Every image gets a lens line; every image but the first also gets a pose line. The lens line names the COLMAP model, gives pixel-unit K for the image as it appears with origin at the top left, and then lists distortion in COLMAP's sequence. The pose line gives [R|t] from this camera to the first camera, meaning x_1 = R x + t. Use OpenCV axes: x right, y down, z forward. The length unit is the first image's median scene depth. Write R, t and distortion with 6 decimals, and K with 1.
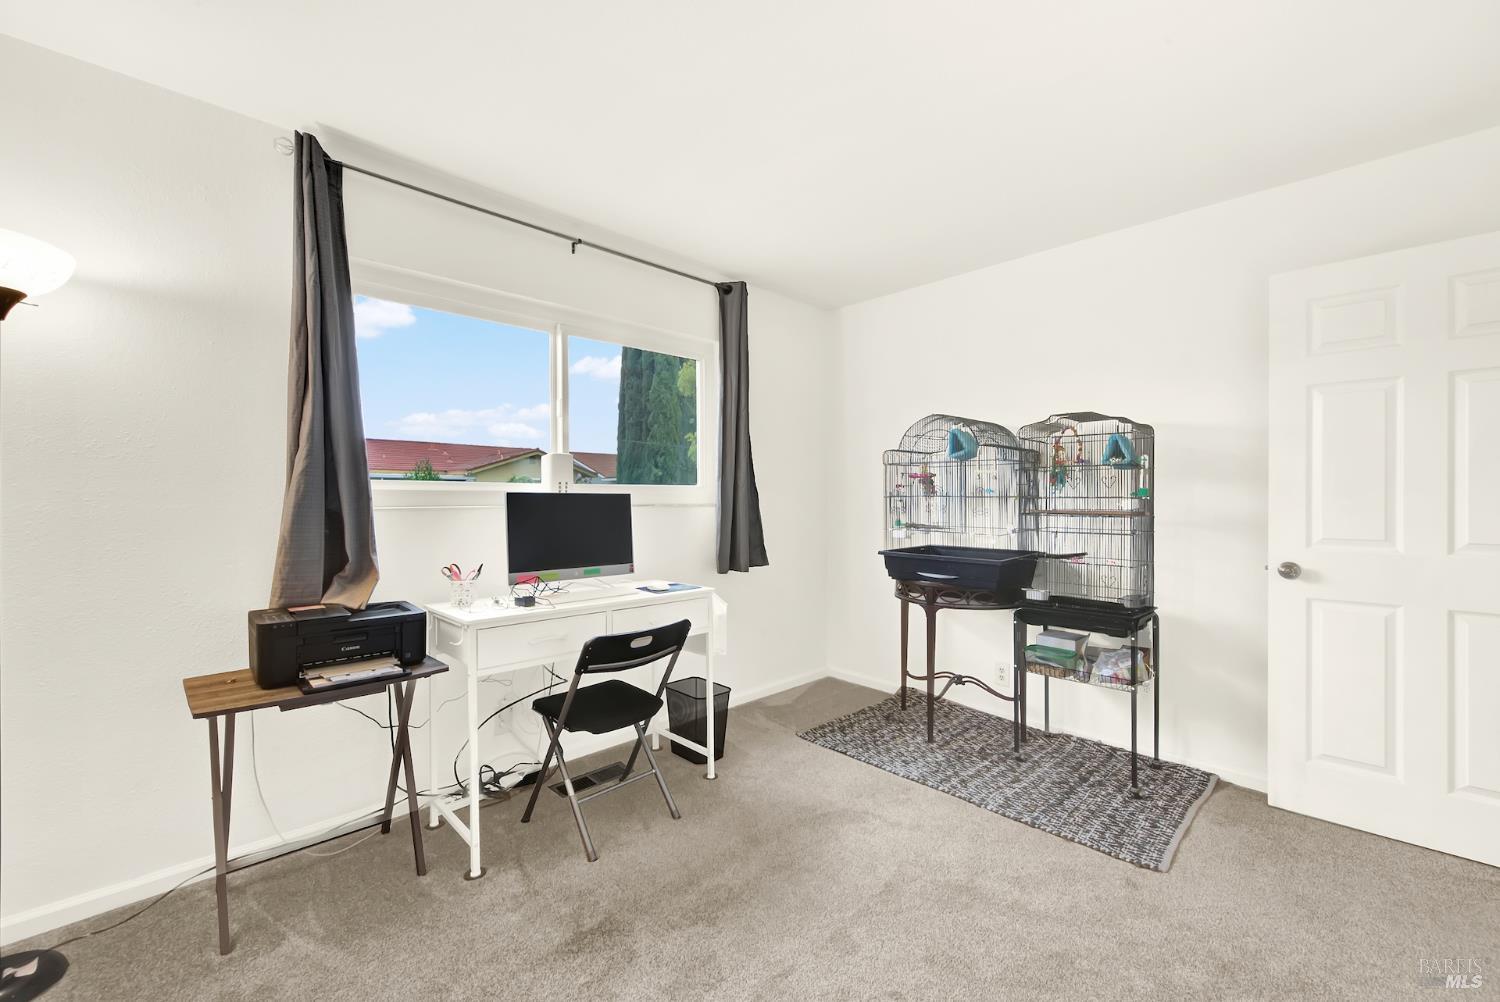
lens RADIAL K [[604.3, 0, 756.9], [0, 604.3, 498.0], [0, 0, 1]] dist [0.001269, -0.000414]
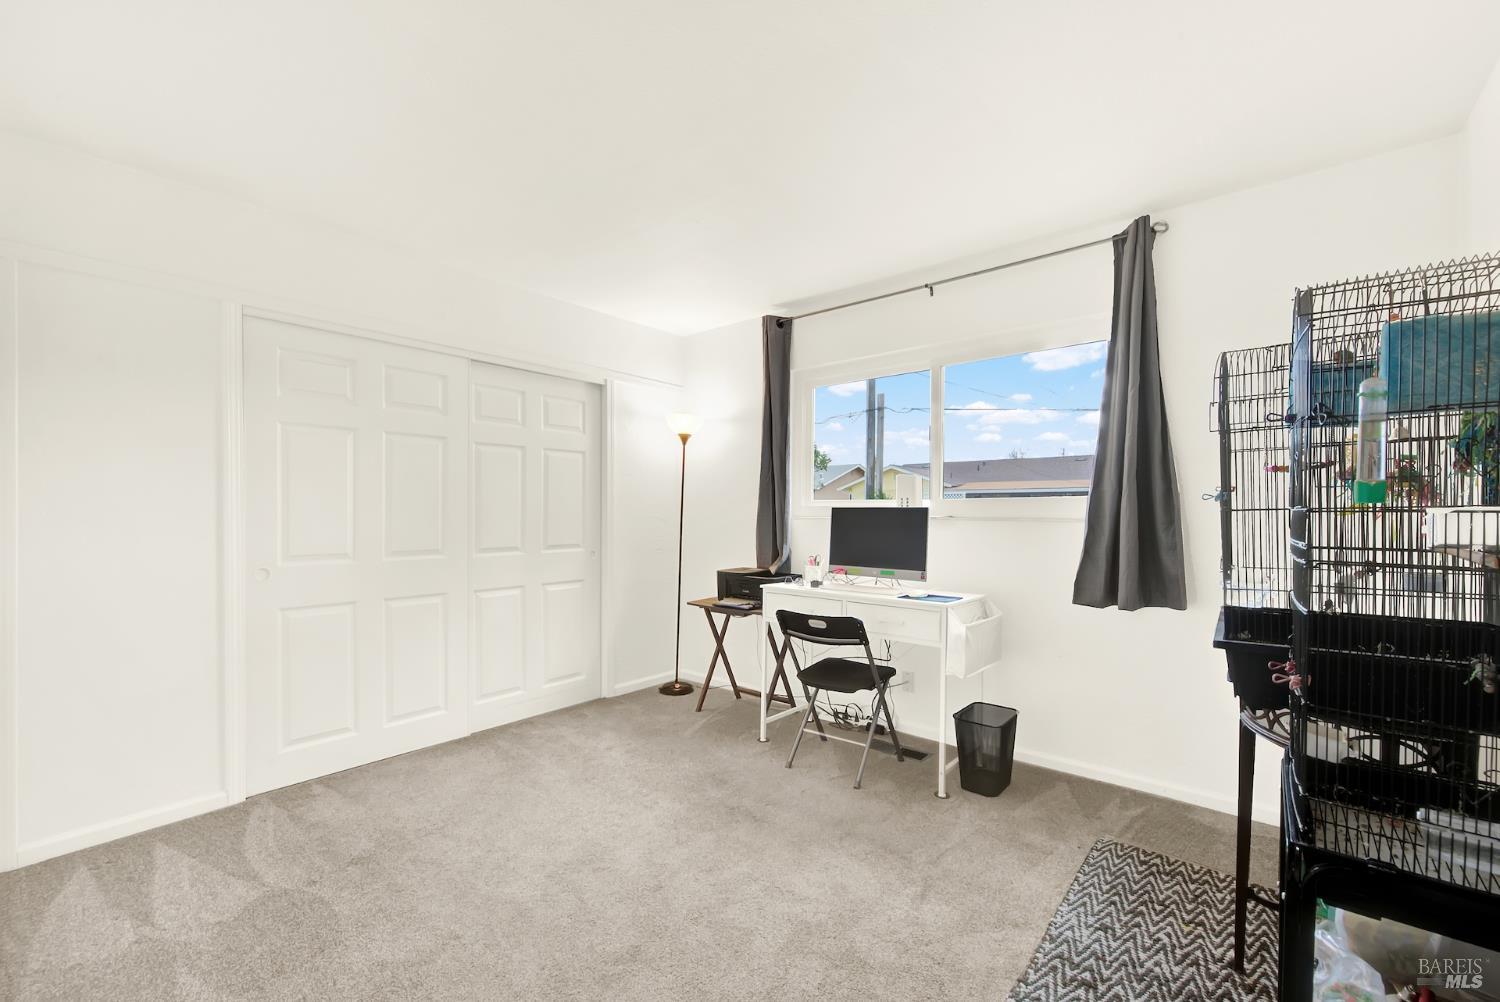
lens RADIAL K [[610.3, 0, 748.9], [0, 610.3, 518.0], [0, 0, 1]] dist [0.000779, -0.000005]
pose [[0.108490, 0.009648, -0.994051, 0.864334], [-0.001292, 0.999953, 0.009564, 0.001547], [0.994097, 0.000247, 0.108497, 0.576256]]
